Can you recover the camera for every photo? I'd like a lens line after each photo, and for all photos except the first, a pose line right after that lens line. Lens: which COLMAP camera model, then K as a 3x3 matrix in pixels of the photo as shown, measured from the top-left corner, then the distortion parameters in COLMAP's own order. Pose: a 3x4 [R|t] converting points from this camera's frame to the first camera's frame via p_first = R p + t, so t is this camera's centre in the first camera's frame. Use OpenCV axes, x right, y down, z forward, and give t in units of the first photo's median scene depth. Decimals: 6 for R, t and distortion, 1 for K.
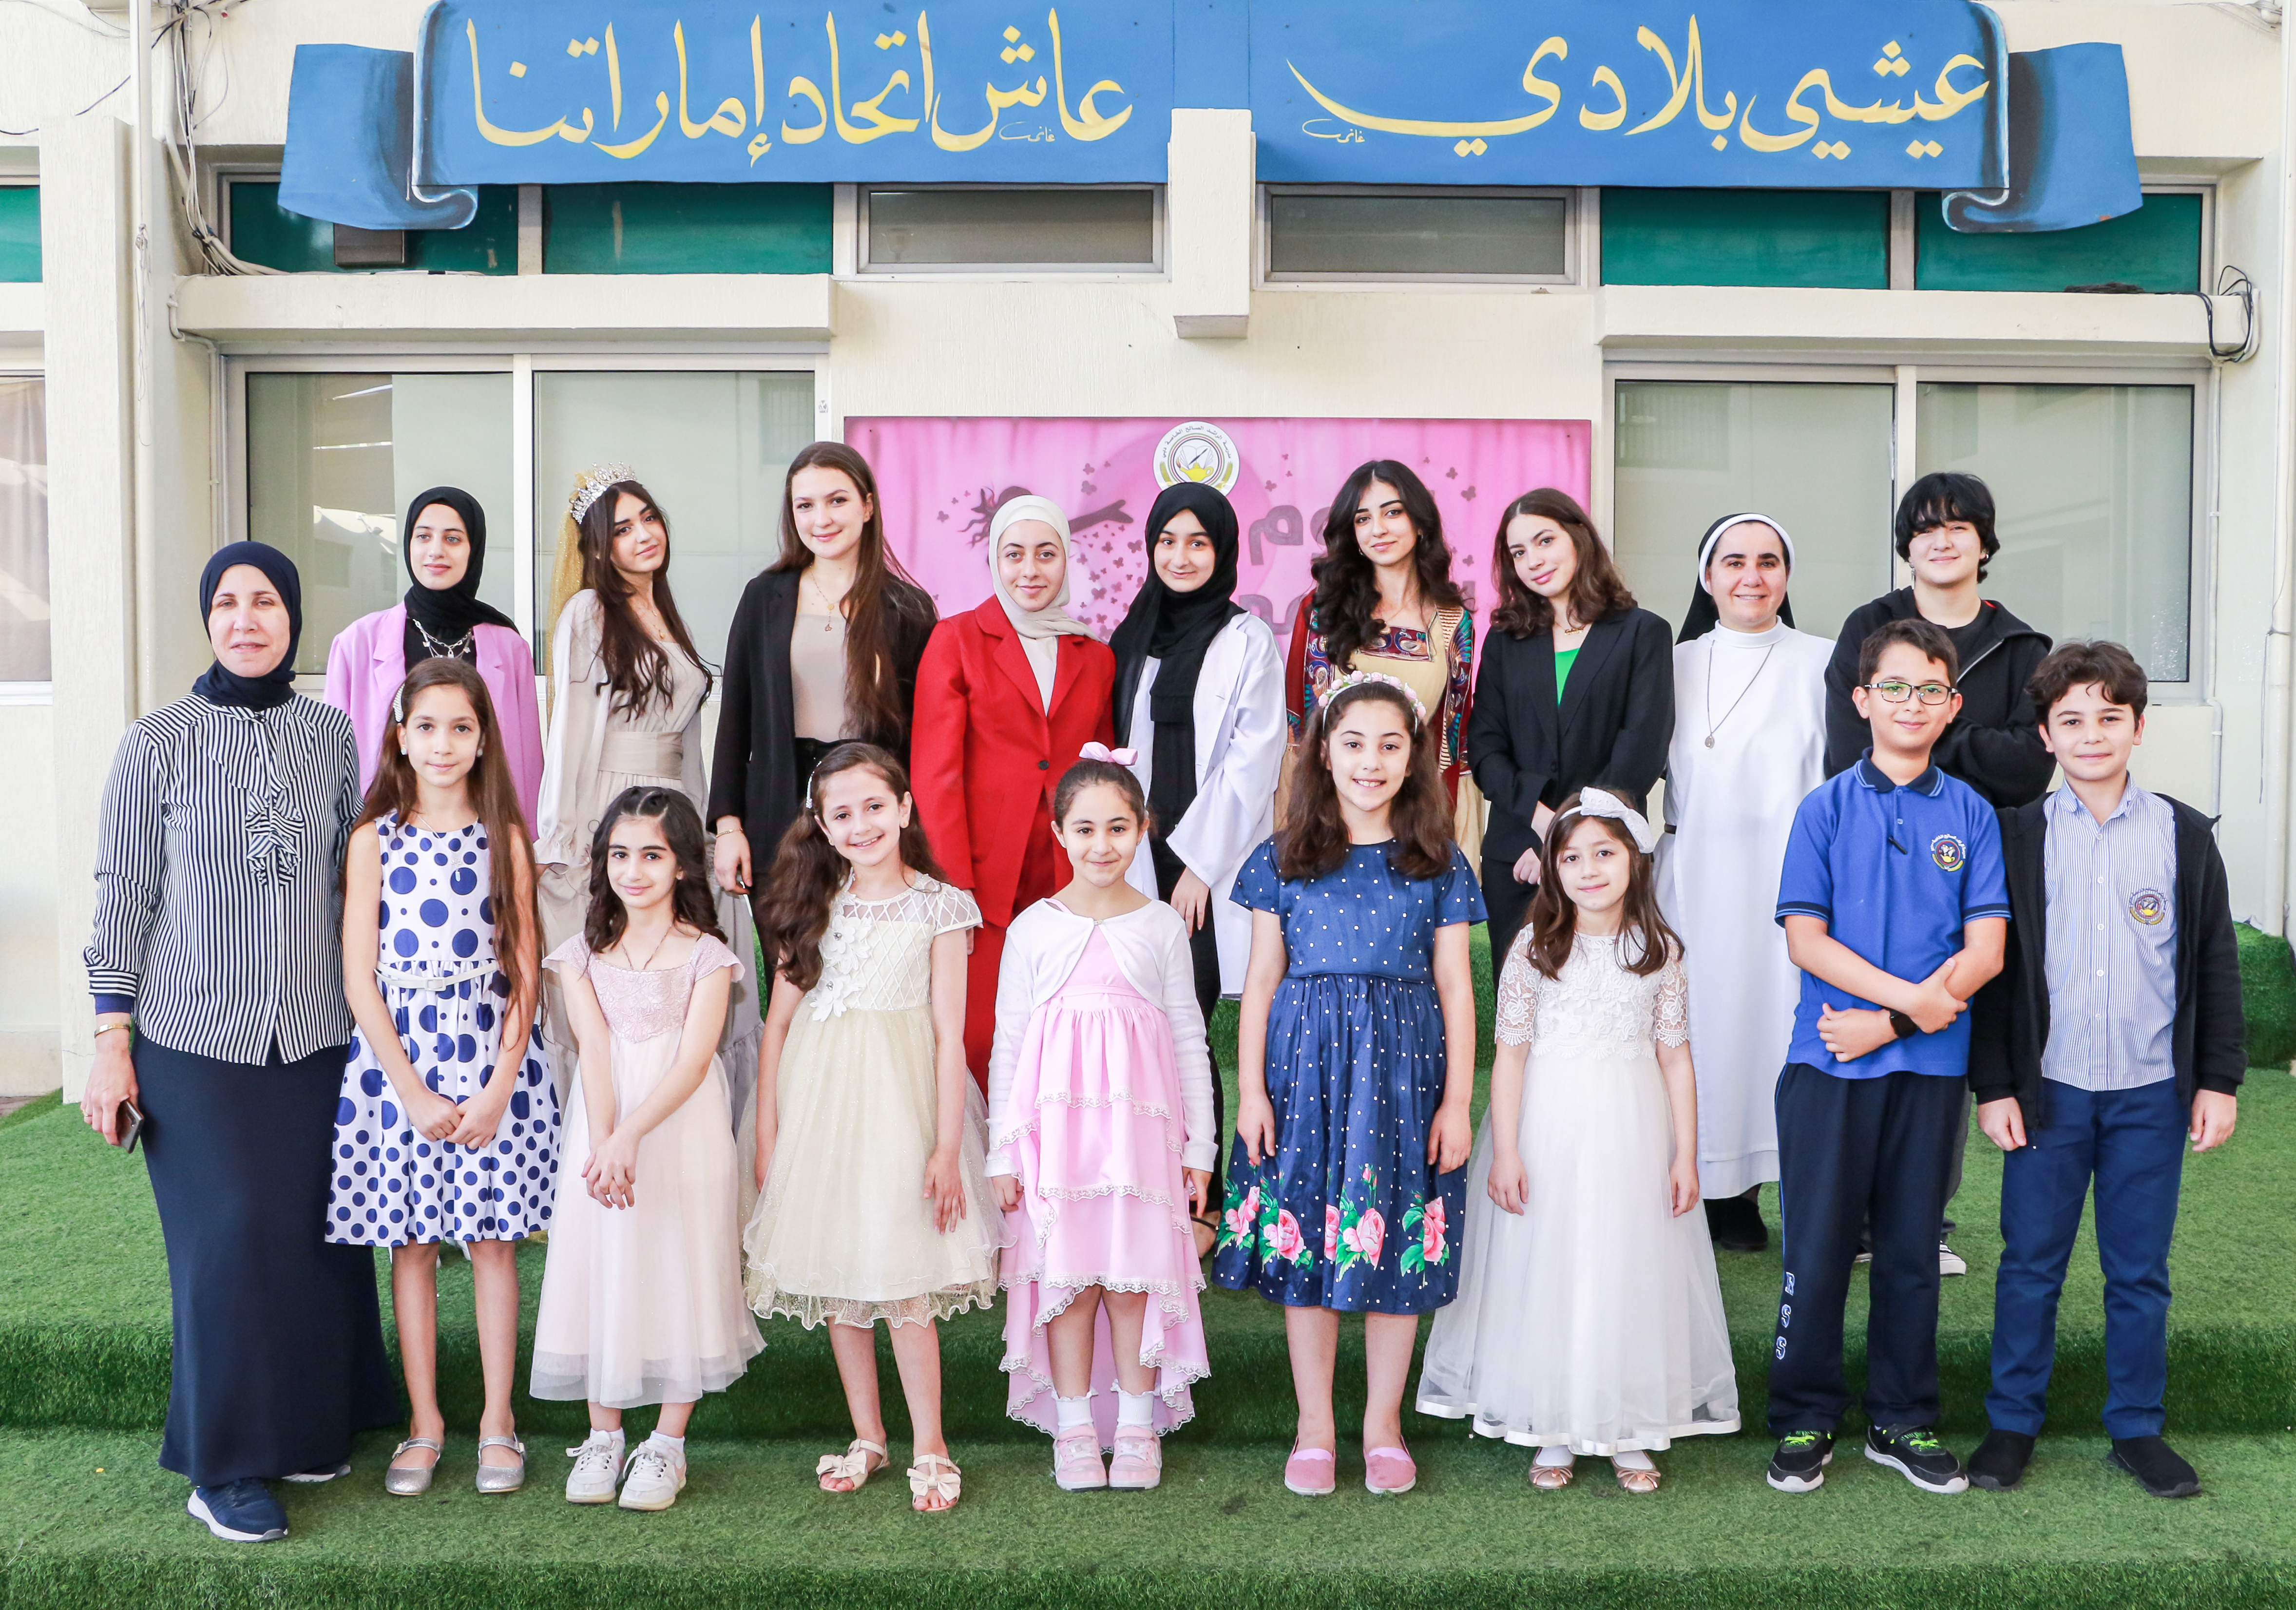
lens RADIAL K [[2417.4, 0, 1097.0], [0, 2417.4, 911.3], [0, 0, 1]] dist [-0.065953, 0.000000]
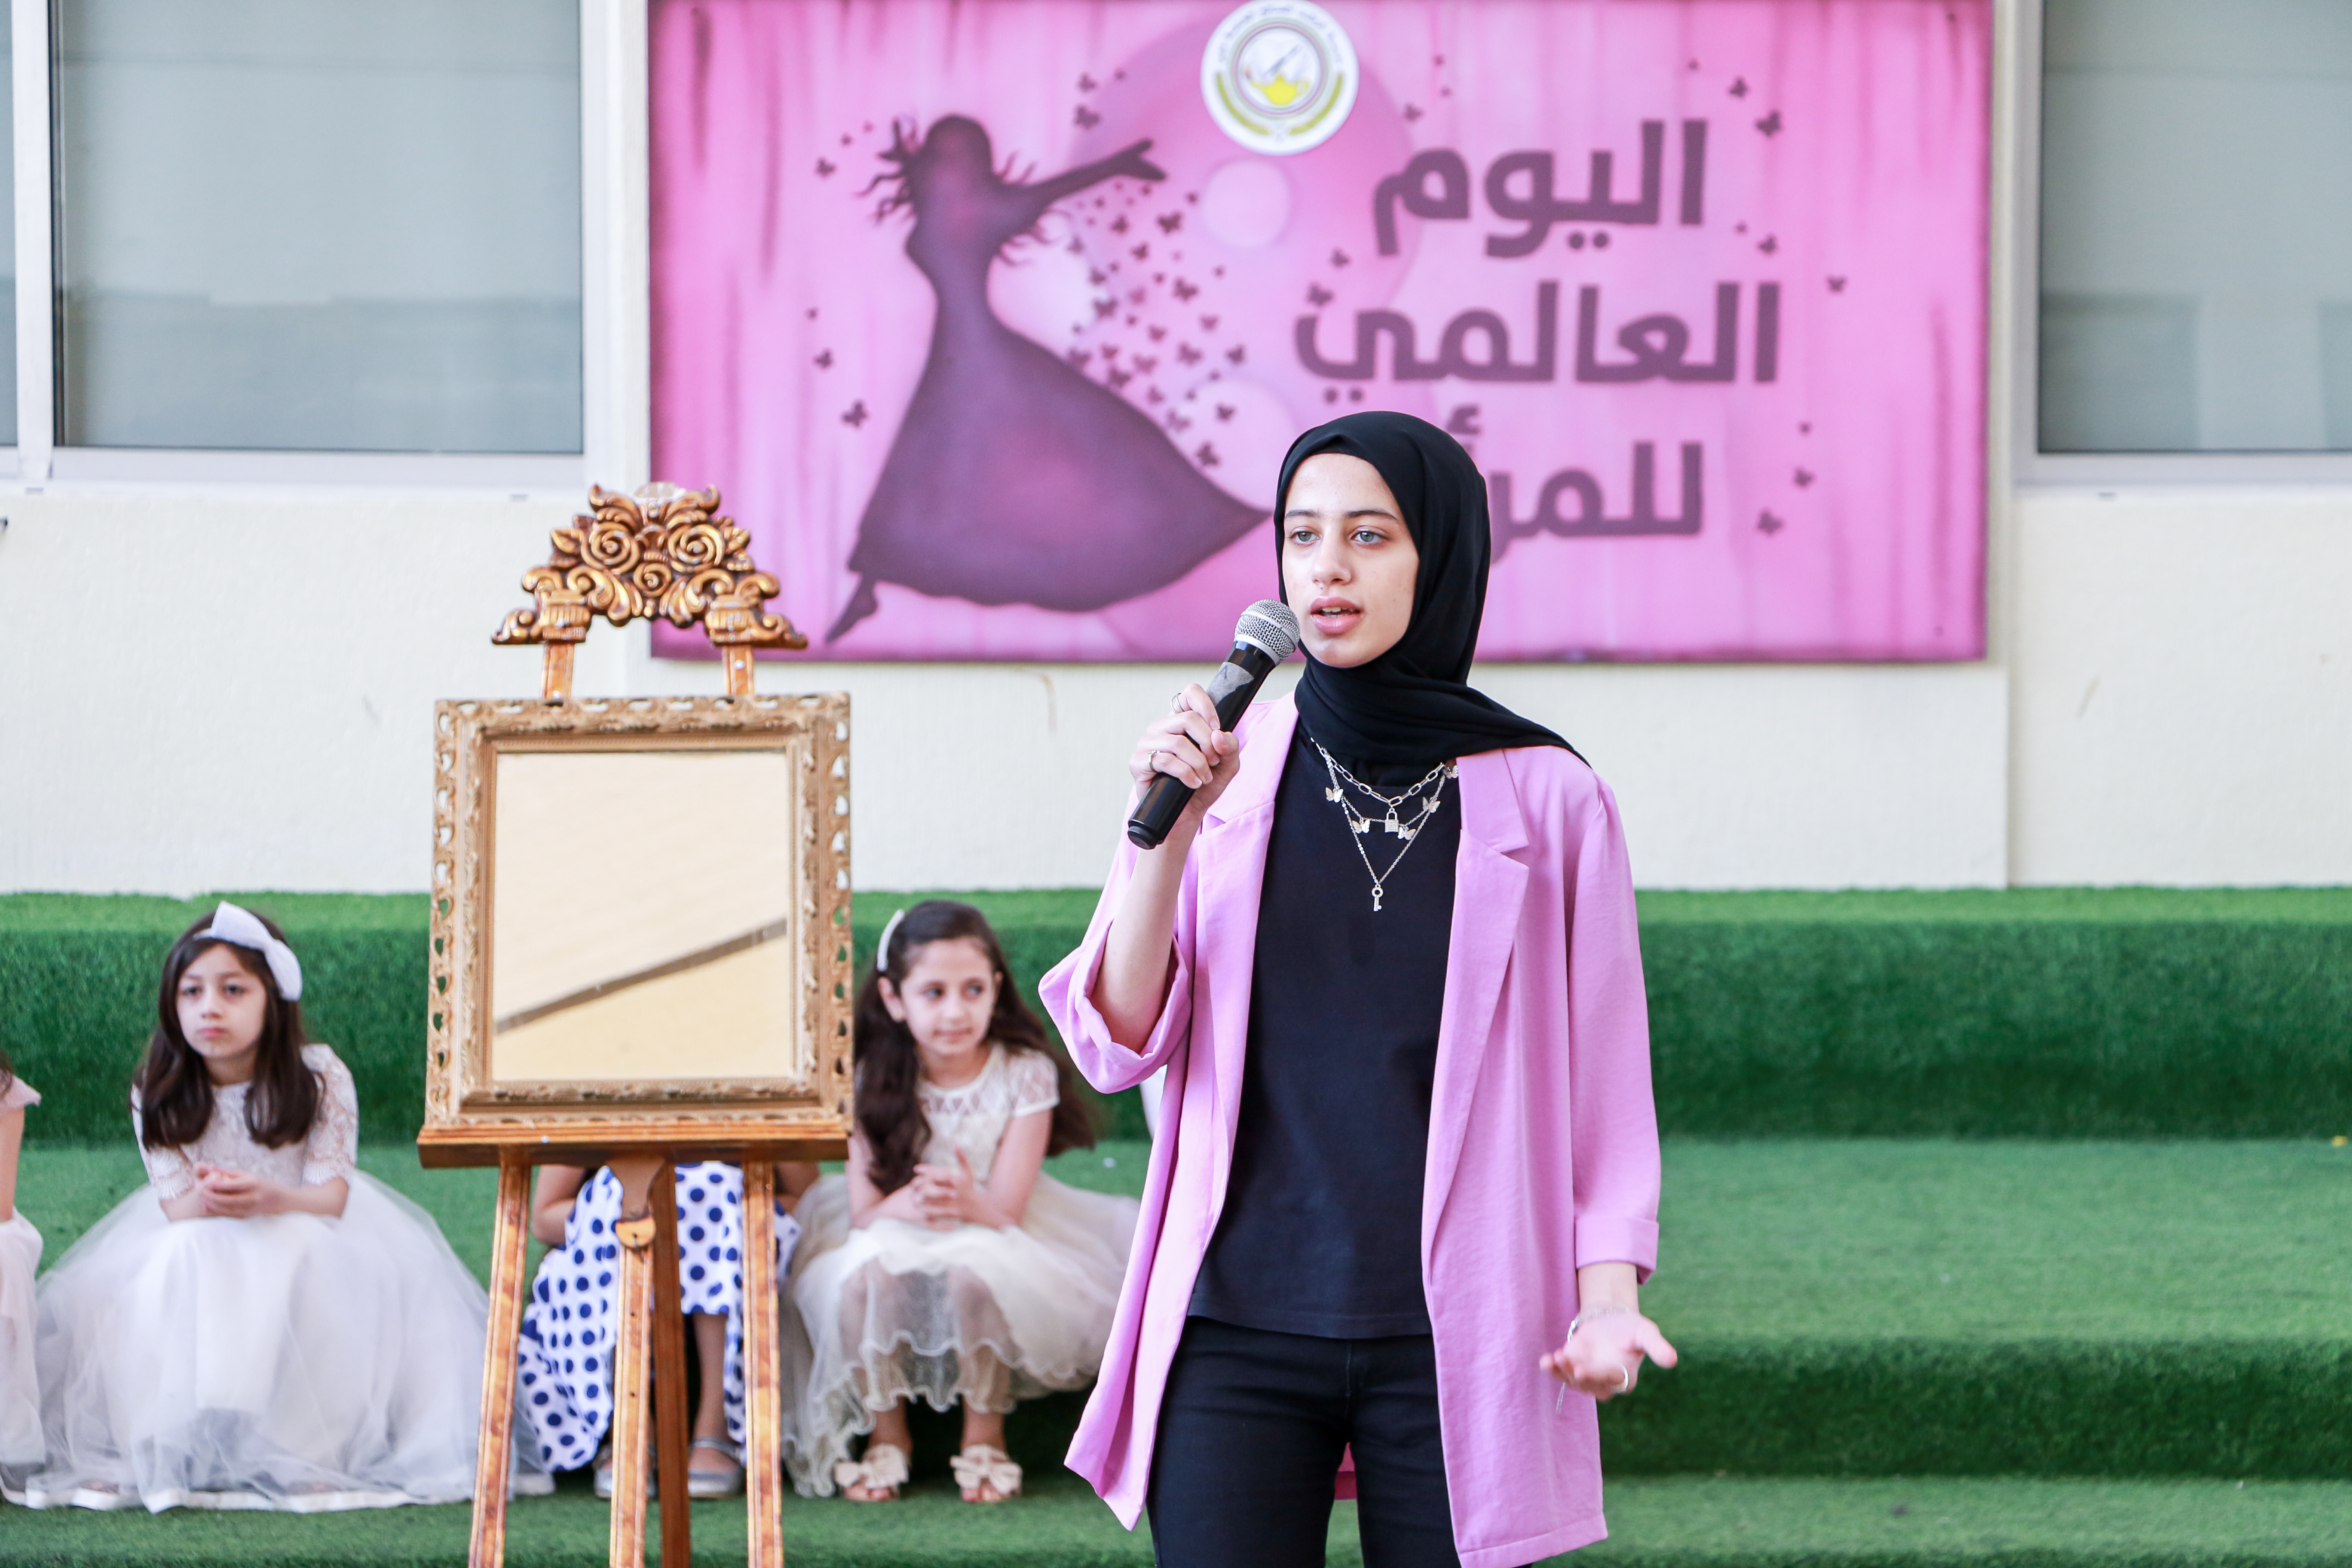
lens RADIAL K [[7501.3, 0, 1136.4], [0, 7501.3, 890.9], [0, 0, 1]] dist [0.565556, 0.000000]
pose [[0.999526, -0.001214, 0.030765, -0.046358], [0.002239, 0.999443, -0.033283, 0.061922], [-0.030707, 0.033336, 0.998972, -0.745288]]
